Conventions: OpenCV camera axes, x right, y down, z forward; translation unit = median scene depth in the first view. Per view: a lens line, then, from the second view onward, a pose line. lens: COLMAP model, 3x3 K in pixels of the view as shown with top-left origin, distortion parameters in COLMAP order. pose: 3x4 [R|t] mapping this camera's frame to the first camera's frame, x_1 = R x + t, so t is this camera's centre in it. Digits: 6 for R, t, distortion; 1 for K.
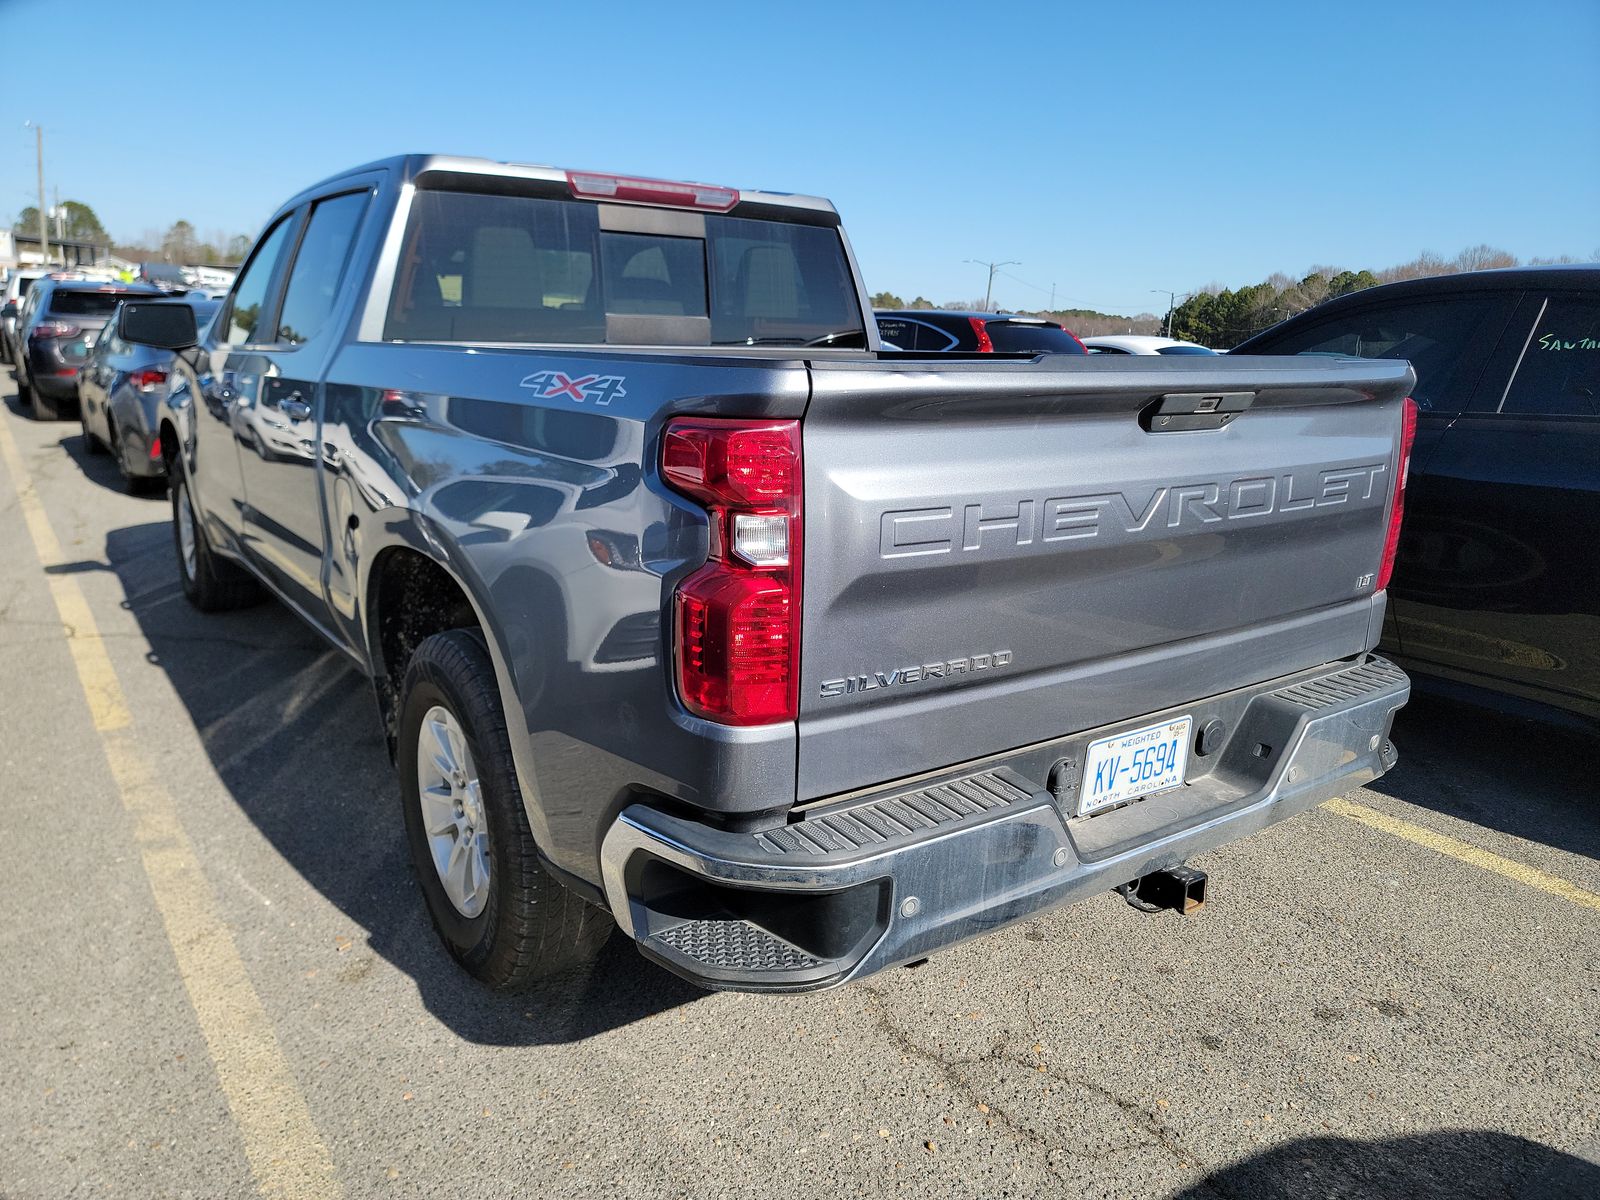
lens RADIAL K [[1102.9, 0, 798.2], [0, 1102.9, 650.9], [0, 0, 1]] dist [0.071403, -0.048803]
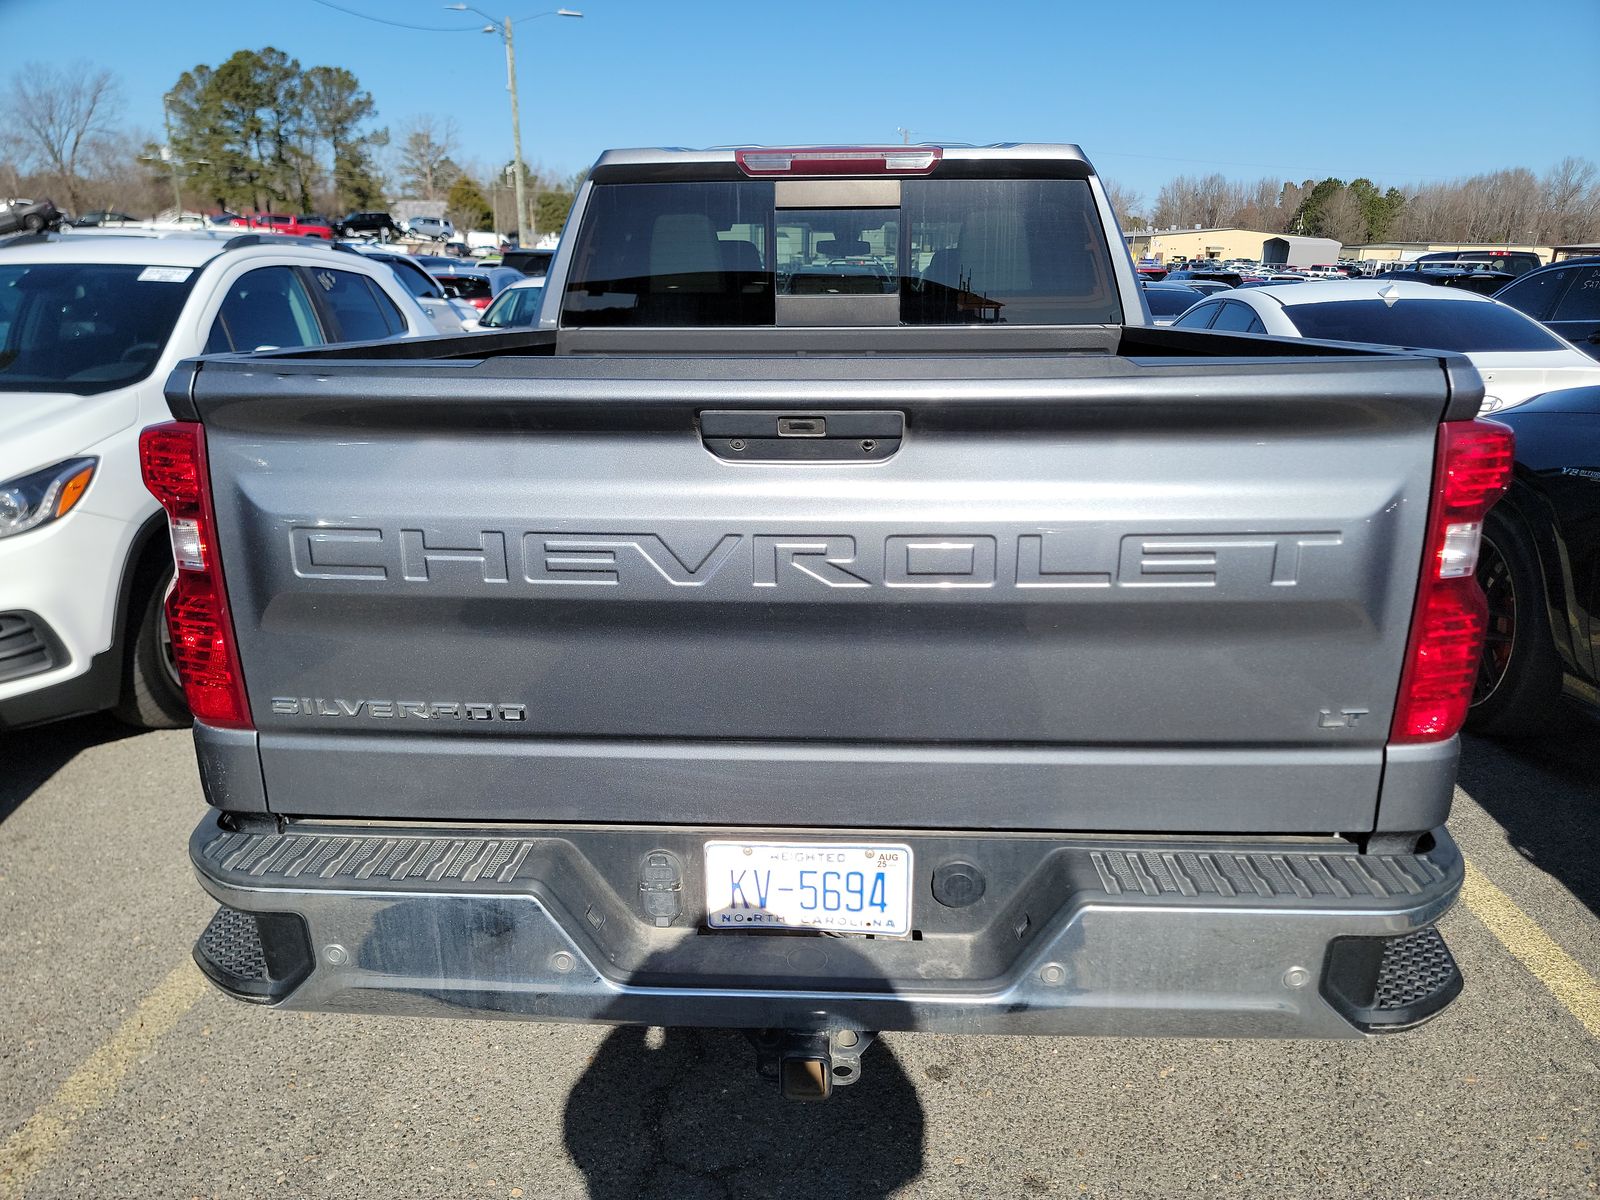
lens RADIAL K [[1102.9, 0, 798.2], [0, 1102.9, 650.9], [0, 0, 1]] dist [0.071403, -0.048803]
pose [[0.788021, 0.166226, -0.592783, 0.705439], [-0.148990, 0.985729, 0.078354, -0.114885], [0.597348, 0.026574, 0.801542, 0.367085]]
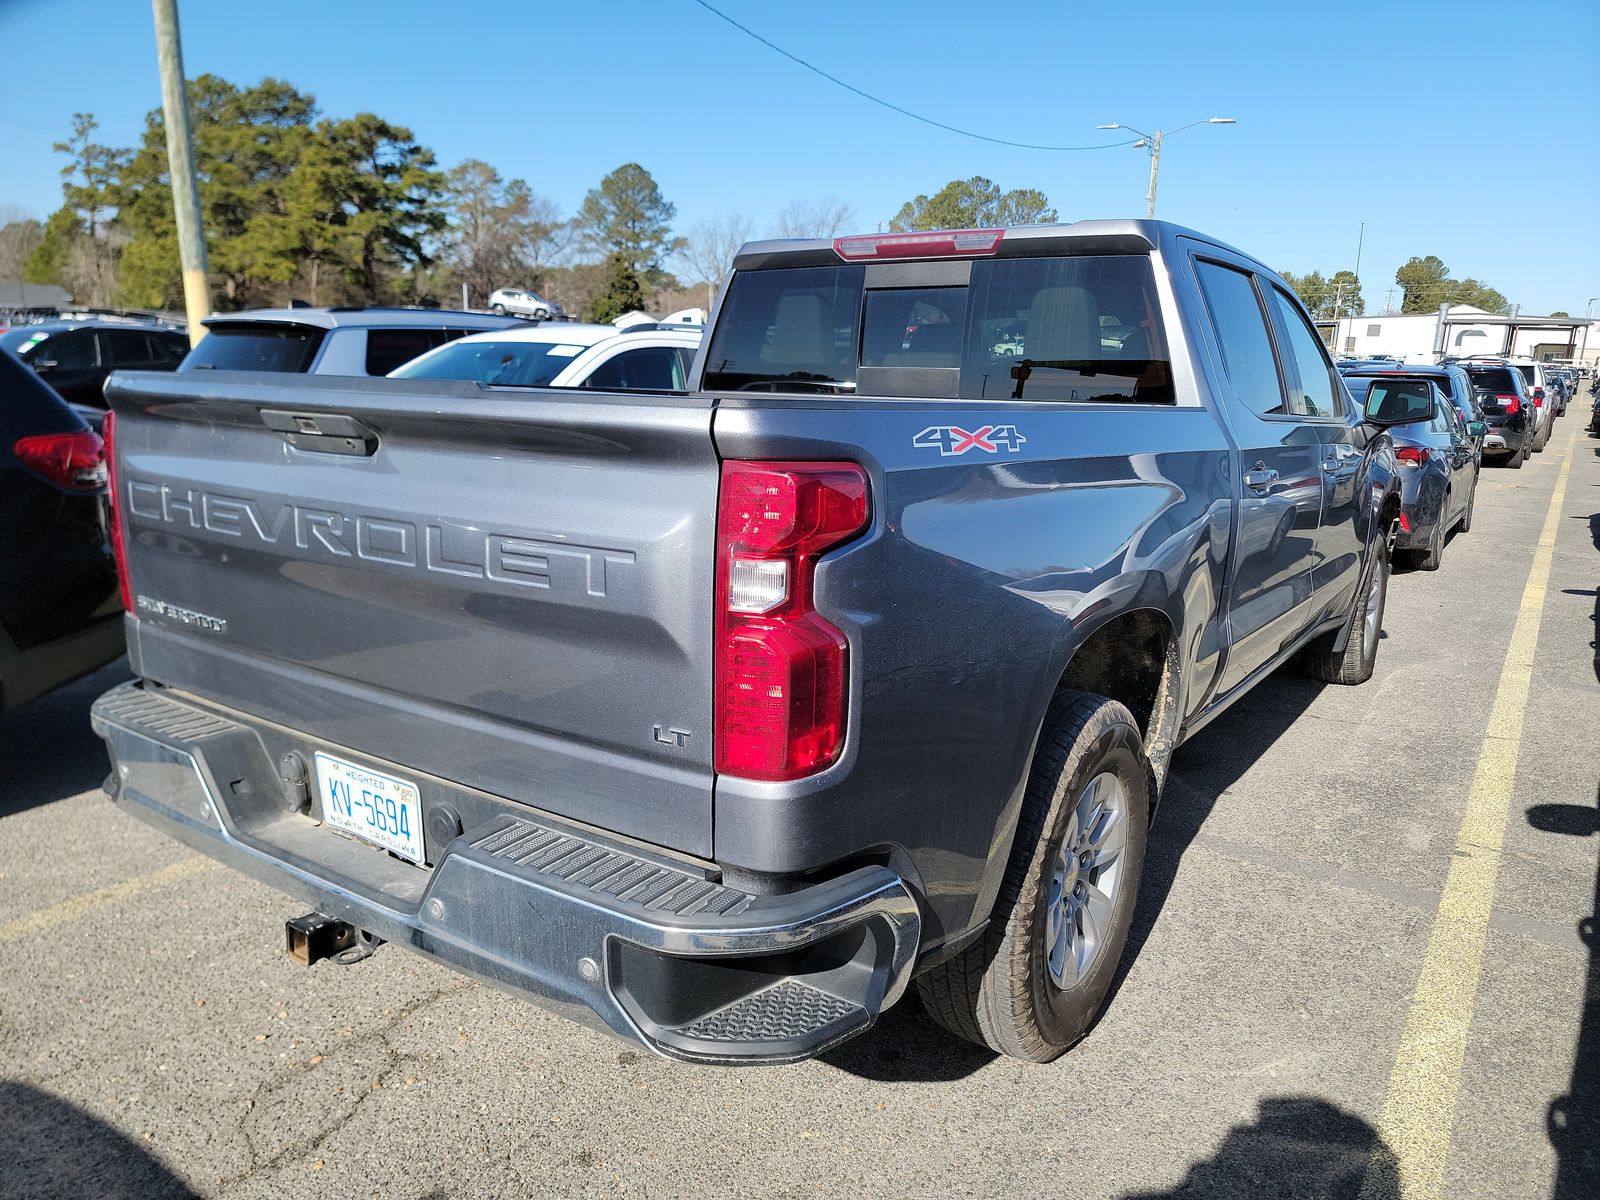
lens RADIAL K [[1117.7, 0, 802.9], [0, 1117.7, 645.0], [0, 0, 1]] dist [0.032837, 0.000542]
pose [[0.349629, 0.203100, -0.914609, 1.244864], [-0.276643, 0.955072, 0.106332, -0.225904], [0.895113, 0.215843, 0.390107, 0.901394]]
